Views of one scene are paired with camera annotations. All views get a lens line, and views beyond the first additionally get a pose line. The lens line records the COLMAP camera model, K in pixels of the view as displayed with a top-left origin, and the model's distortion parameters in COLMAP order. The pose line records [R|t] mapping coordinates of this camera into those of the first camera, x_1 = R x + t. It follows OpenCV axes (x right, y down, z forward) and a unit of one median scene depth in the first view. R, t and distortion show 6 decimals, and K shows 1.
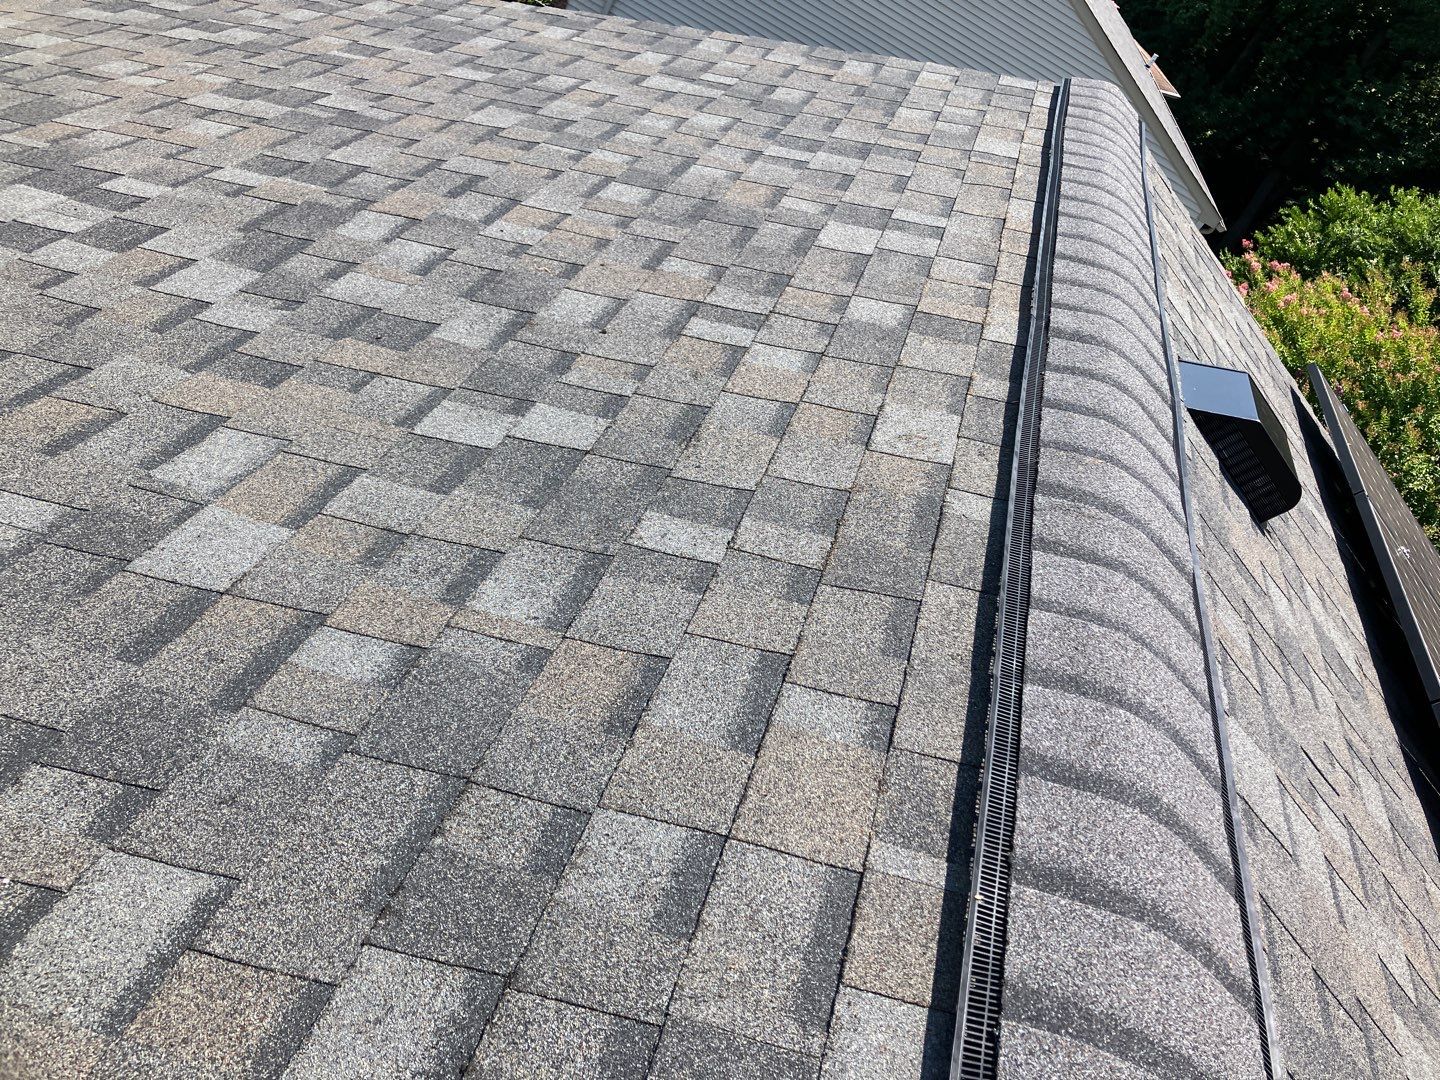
lens RADIAL K [[1153.1, 0, 720.0], [0, 1153.1, 540.0], [0, 0, 1]] dist [0.045921, -0.081535]
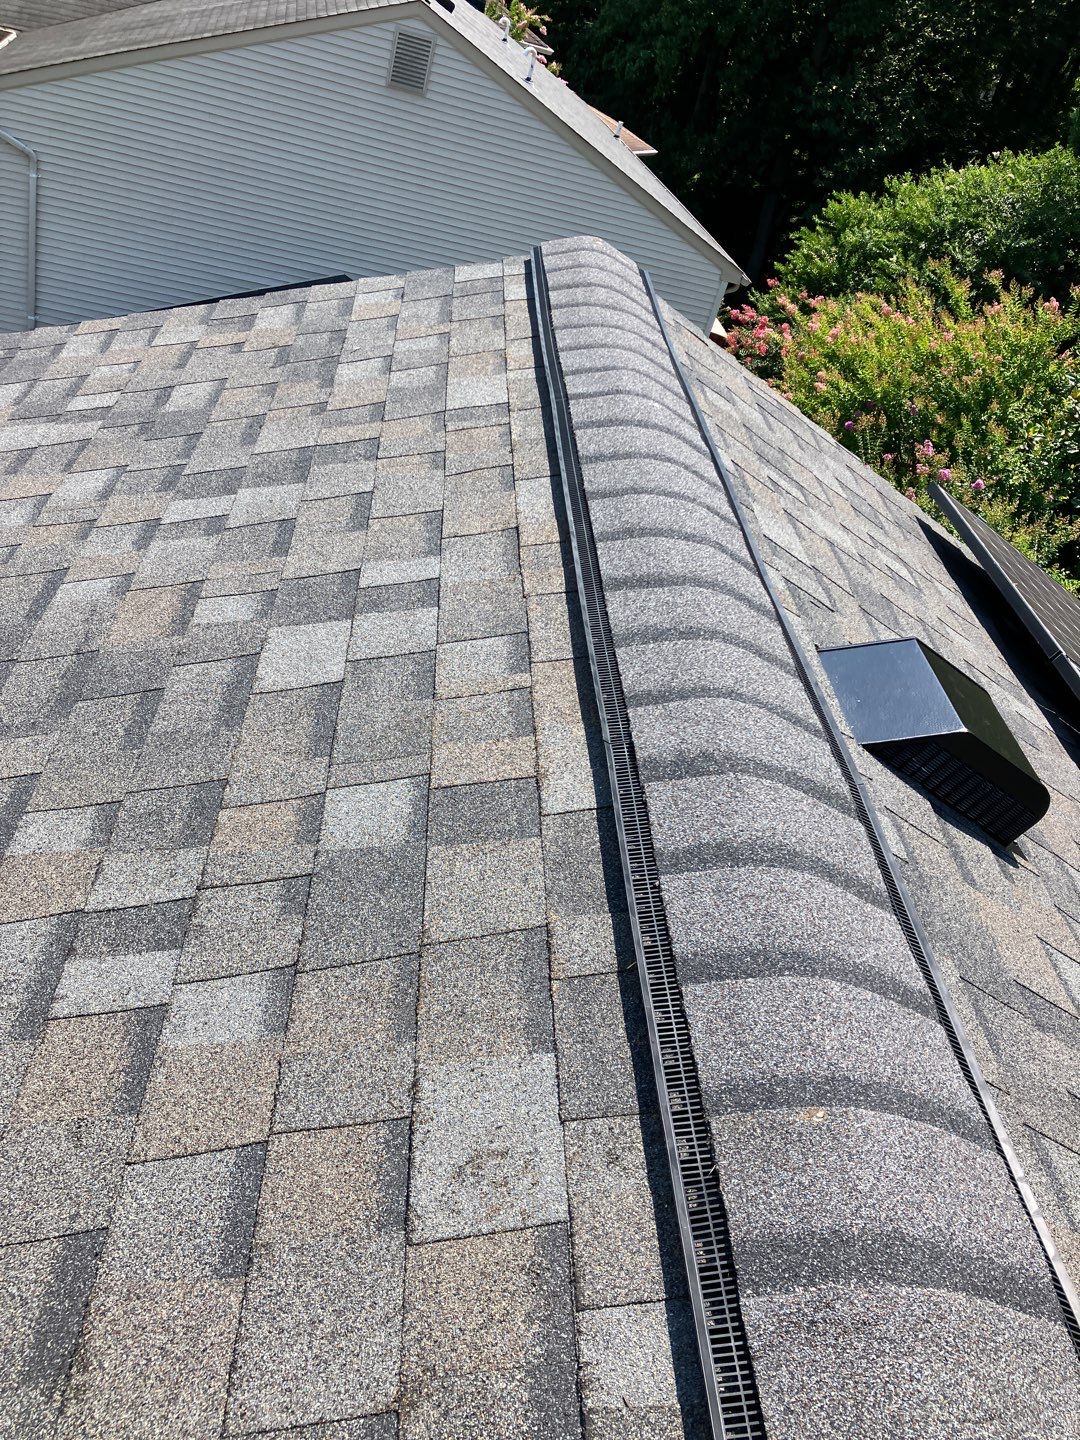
lens RADIAL K [[1153.1, 0, 542.4], [0, 1153.1, 787.9], [0, 0, 1]] dist [0.045921, -0.081535]
pose [[0.926012, -0.362225, 0.106280, 0.117727], [0.353395, 0.930811, 0.093295, -0.172482], [-0.132721, -0.048834, 0.989950, 0.280962]]
